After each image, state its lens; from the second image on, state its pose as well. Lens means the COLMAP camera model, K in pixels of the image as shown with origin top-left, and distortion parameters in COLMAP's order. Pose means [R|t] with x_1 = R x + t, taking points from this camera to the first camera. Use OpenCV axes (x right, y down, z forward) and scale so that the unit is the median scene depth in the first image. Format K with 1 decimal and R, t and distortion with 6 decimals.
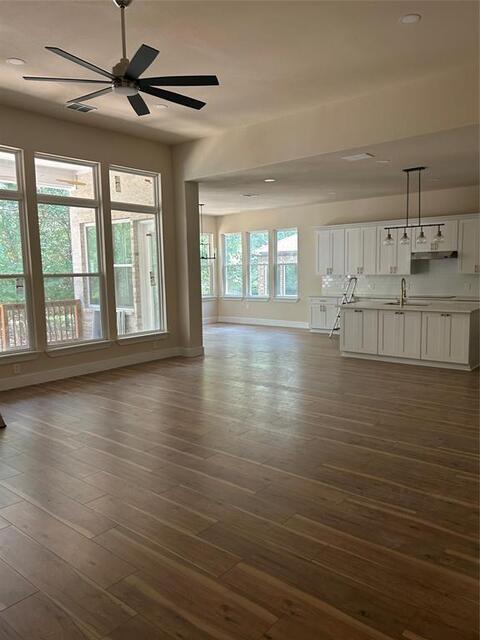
lens RADIAL K [[476.3, 0, 235.8], [0, 476.3, 327.5], [0, 0, 1]] dist [0.052052, -0.064704]
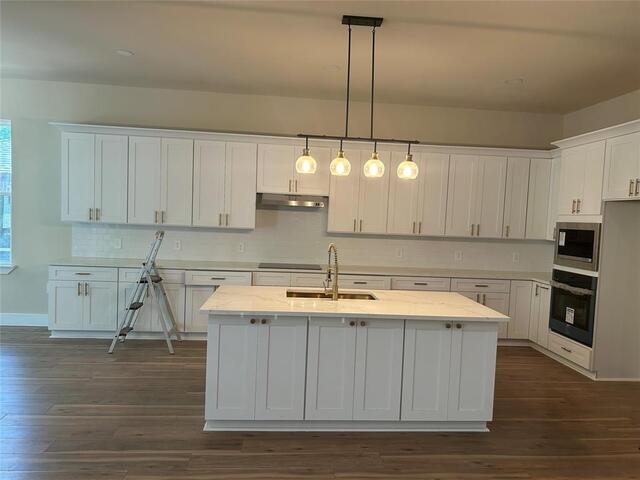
lens RADIAL K [[481.7, 0, 320.0], [0, 481.7, 240.0], [0, 0, 1]] dist [0.052503, -0.057491]
pose [[0.702424, 0.013869, 0.711623, -0.003733], [0.031439, 0.998230, -0.050487, -0.076784], [-0.711064, 0.057836, 0.700745, 0.629618]]
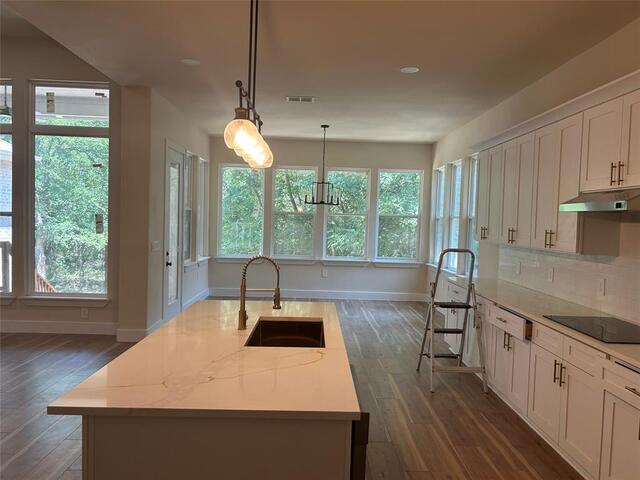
lens RADIAL K [[490.6, 0, 320.0], [0, 490.6, 240.0], [0, 0, 1]] dist [0.091802, -0.079510]
pose [[0.656999, 0.071374, -0.750505, 0.621216], [-0.135816, 0.990426, -0.024703, -0.103448], [0.741557, 0.118160, 0.660402, 0.735608]]
